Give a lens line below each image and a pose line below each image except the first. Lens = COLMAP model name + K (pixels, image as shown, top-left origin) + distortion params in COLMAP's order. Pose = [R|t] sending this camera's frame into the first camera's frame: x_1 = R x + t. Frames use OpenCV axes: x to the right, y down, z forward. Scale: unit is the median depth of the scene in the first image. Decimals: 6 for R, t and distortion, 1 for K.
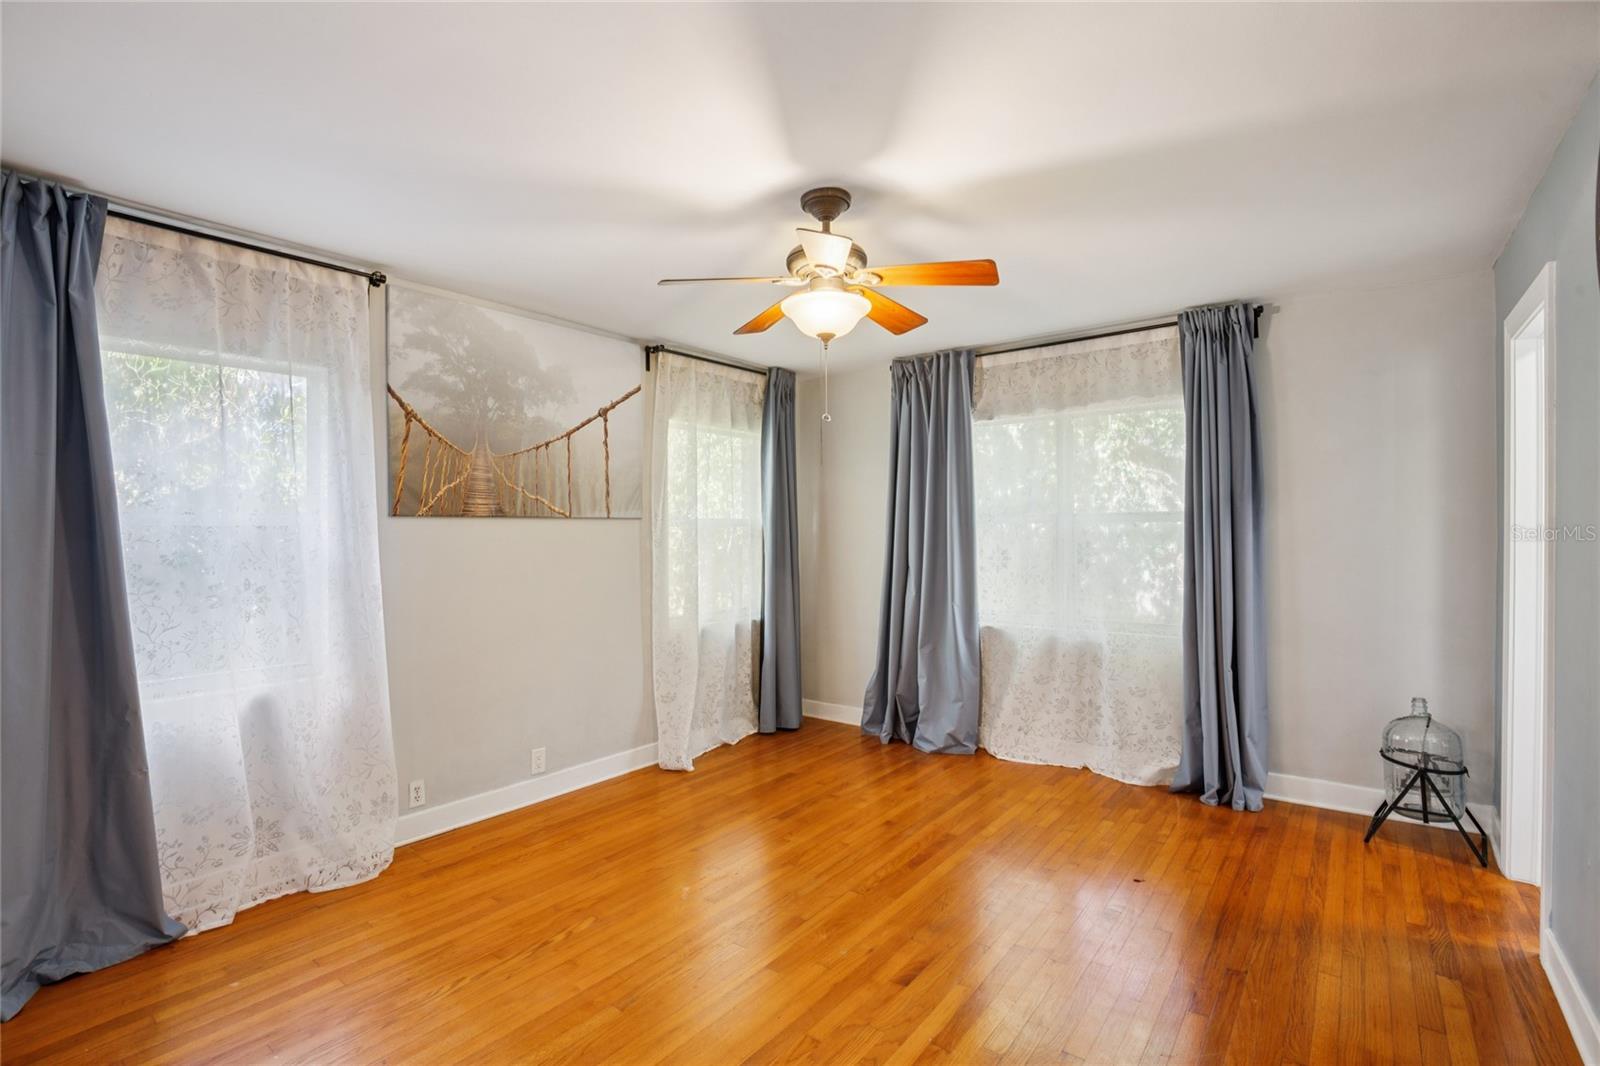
lens RADIAL K [[741.5, 0, 790.2], [0, 741.5, 529.7], [0, 0, 1]] dist [-0.033045, 0.005893]
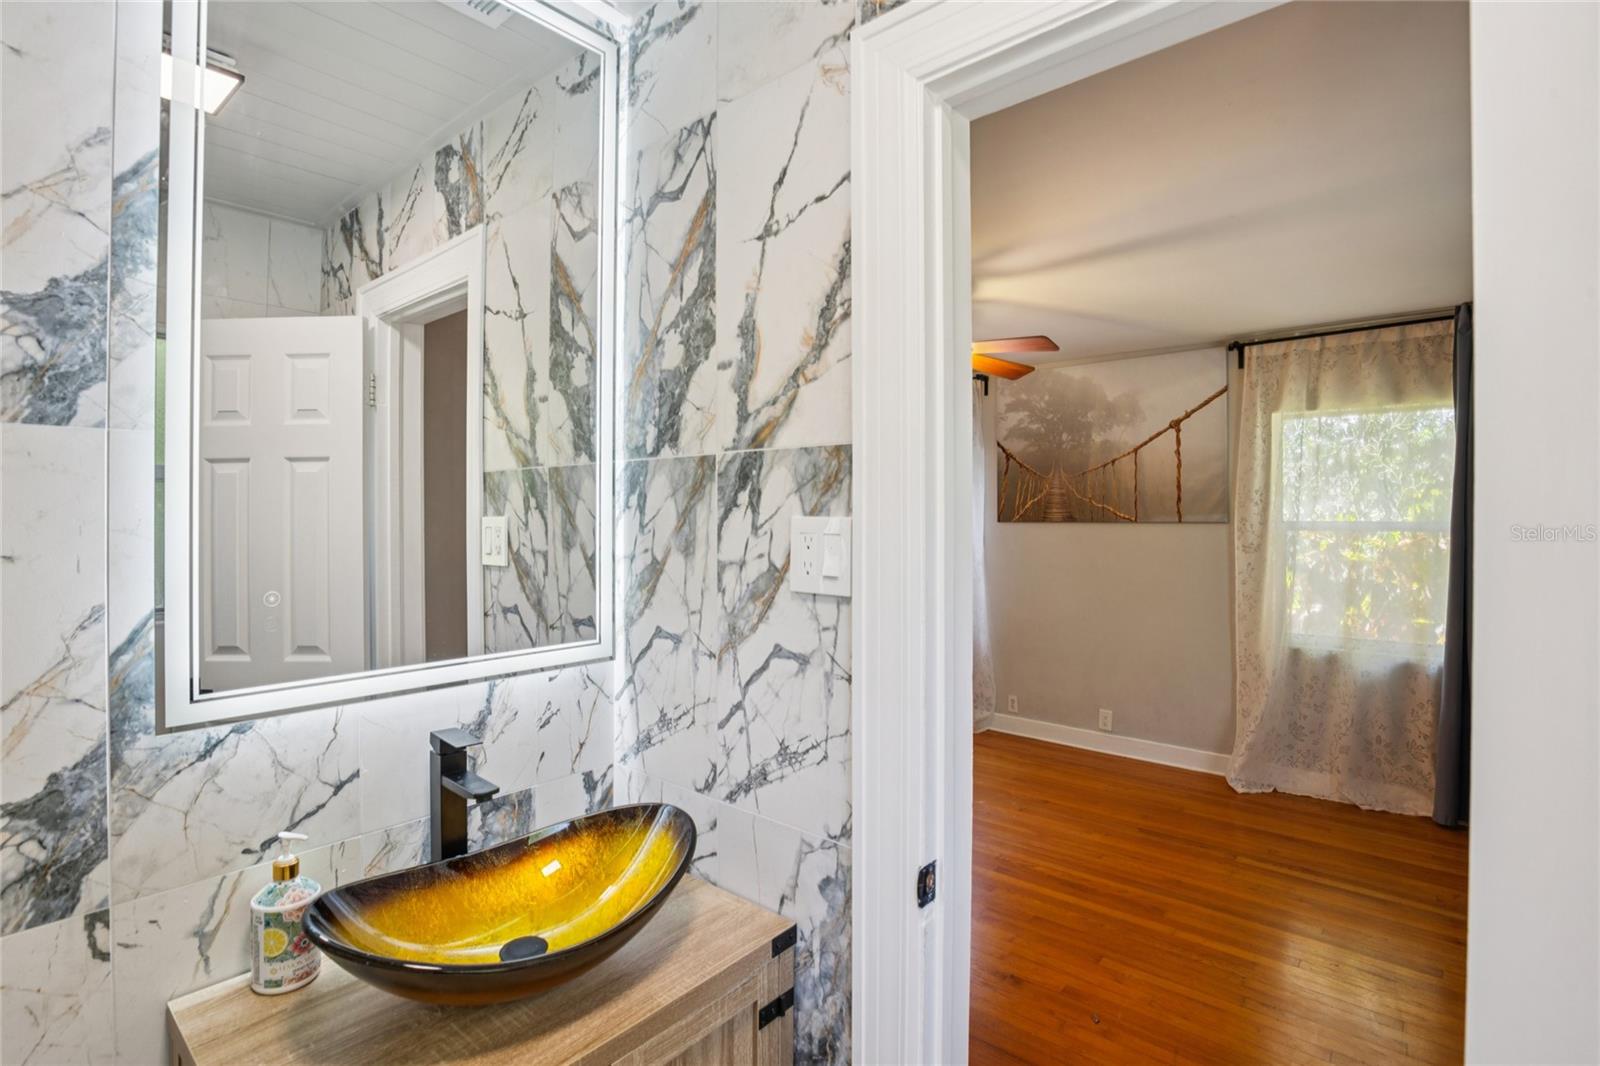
lens RADIAL K [[741.5, 0, 799.0], [0, 741.5, 528.2], [0, 0, 1]] dist [-0.033045, 0.005893]
pose [[-0.050477, 0.013894, -0.998629, 0.933653], [-0.006456, 0.999878, 0.014238, -0.021086], [0.998704, 0.007166, -0.050382, 0.565265]]
